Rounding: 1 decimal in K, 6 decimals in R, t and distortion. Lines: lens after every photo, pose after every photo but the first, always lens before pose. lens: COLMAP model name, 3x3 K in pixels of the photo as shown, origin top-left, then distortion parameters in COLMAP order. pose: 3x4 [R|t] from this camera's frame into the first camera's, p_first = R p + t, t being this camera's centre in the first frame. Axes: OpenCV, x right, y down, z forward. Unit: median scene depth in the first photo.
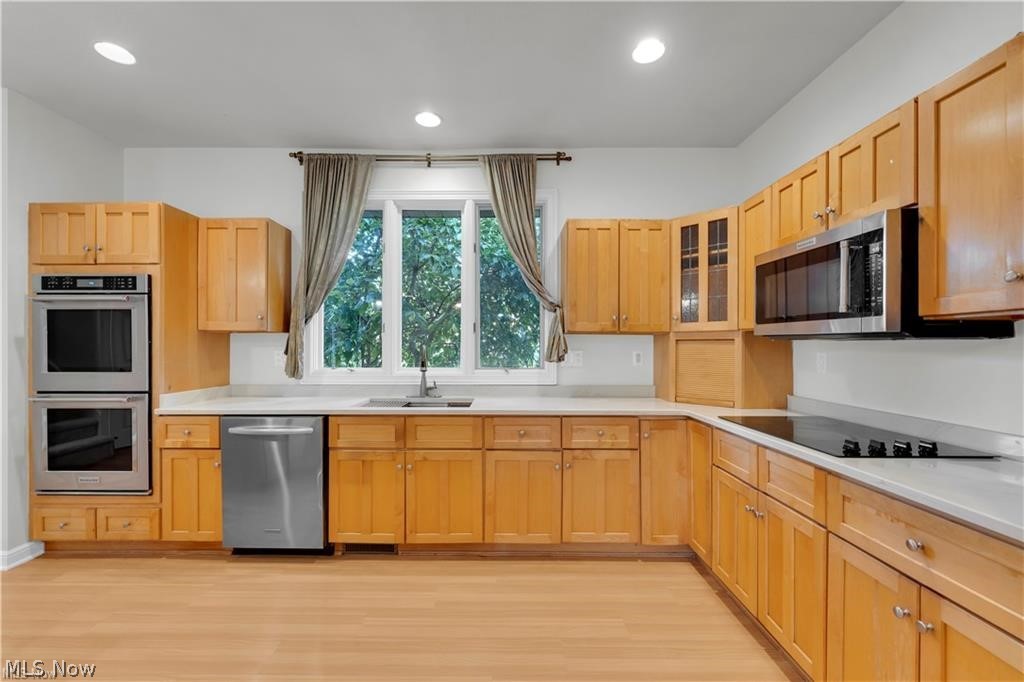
lens RADIAL K [[410.9, 0, 505.0], [0, 410.9, 346.2], [0, 0, 1]] dist [-0.000079, -0.001454]
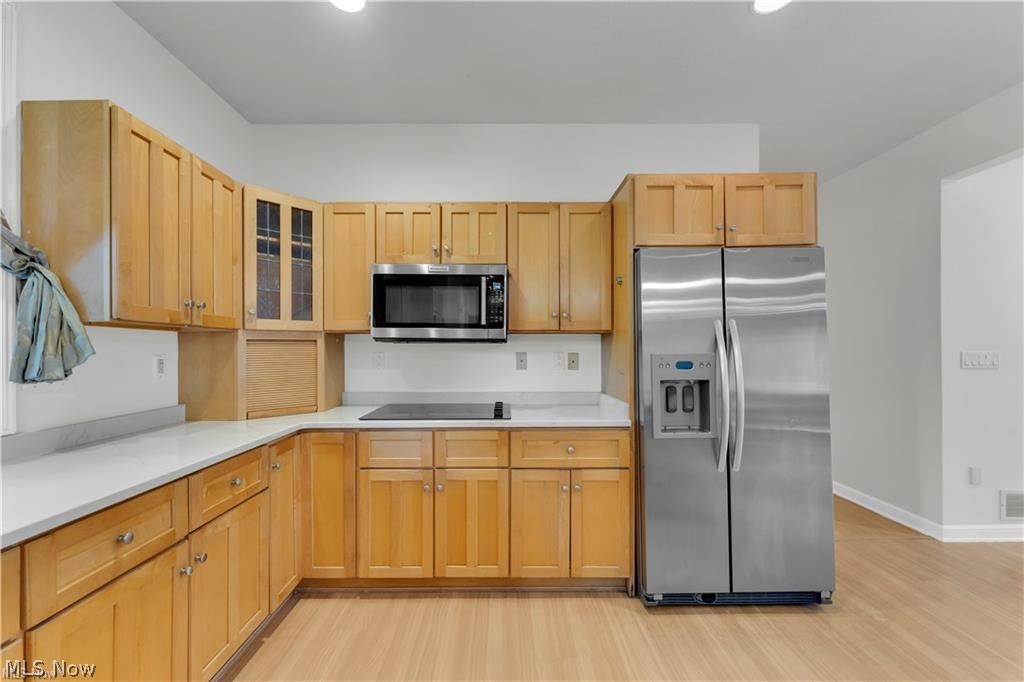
lens RADIAL K [[410.9, 0, 501.9], [0, 410.9, 345.4], [0, 0, 1]] dist [-0.000079, -0.001454]
pose [[-0.006060, 0.000516, 0.999982, -0.409687], [0.002588, 0.999997, -0.000500, -0.003591], [-0.999978, 0.002585, -0.006061, 0.577488]]
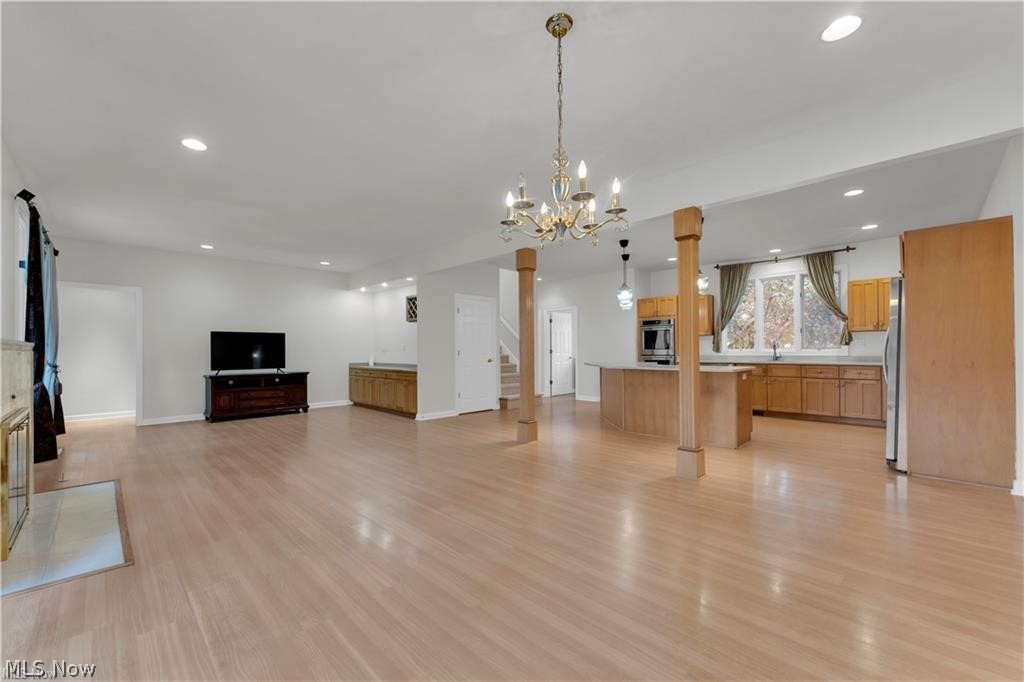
lens RADIAL K [[410.9, 0, 507.1], [0, 410.9, 347.3], [0, 0, 1]] dist [-0.000079, -0.001454]
pose [[0.706760, -0.010545, -0.707375, 0.472666], [0.011138, 0.999931, -0.003777, 0.046491], [0.707366, -0.005209, 0.706829, -2.161267]]
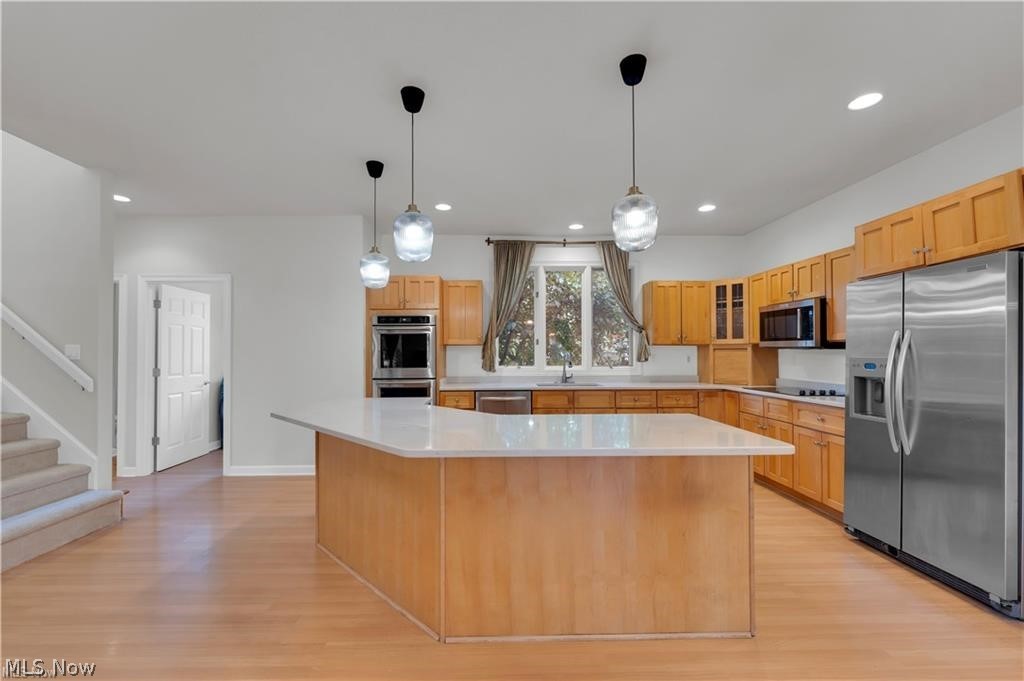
lens RADIAL K [[410.9, 0, 503.2], [0, 410.9, 346.9], [0, 0, 1]] dist [-0.000079, -0.001454]
pose [[0.999734, -0.004614, 0.022595, -0.594660], [0.004904, 0.999906, -0.012773, -0.005318], [-0.022534, 0.012881, 0.999663, -0.843017]]
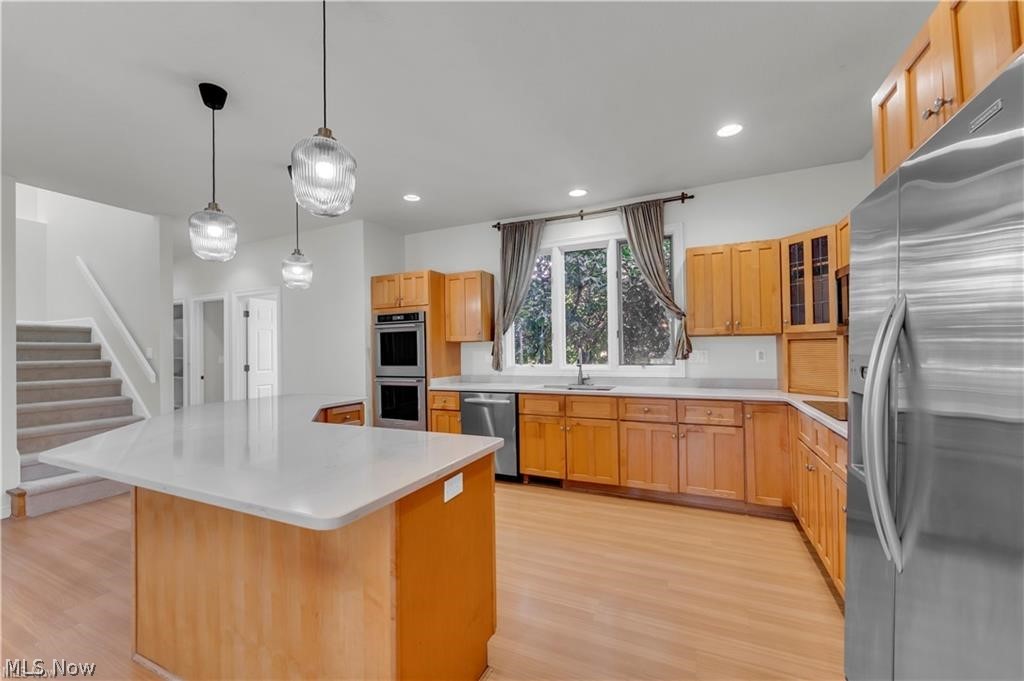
lens RADIAL K [[410.9, 0, 504.5], [0, 410.9, 346.5], [0, 0, 1]] dist [-0.000079, -0.001454]
pose [[0.905628, -0.018842, -0.423654, 0.197733], [0.016704, 0.999822, -0.008760, 0.000547], [0.423744, 0.000857, 0.905781, -0.461500]]
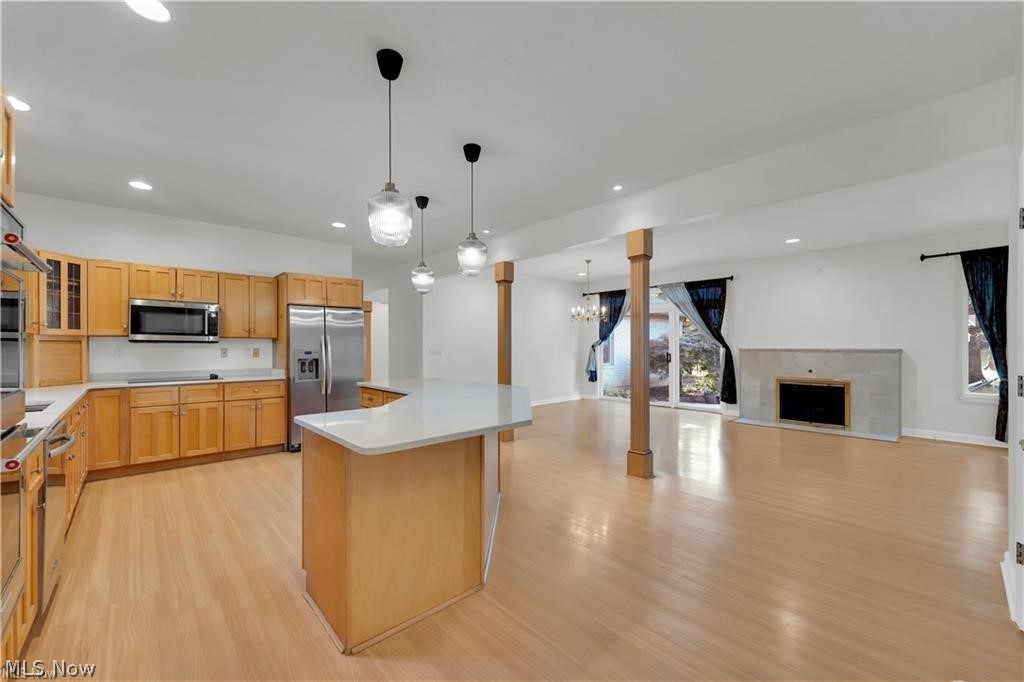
lens RADIAL K [[410.9, 0, 506.7], [0, 410.9, 348.8], [0, 0, 1]] dist [-0.000079, -0.001454]
pose [[-0.676830, -0.008491, 0.736091, -1.776813], [-0.003469, 0.999959, 0.008345, -0.004946], [-0.736131, 0.003095, -0.676832, 0.869874]]
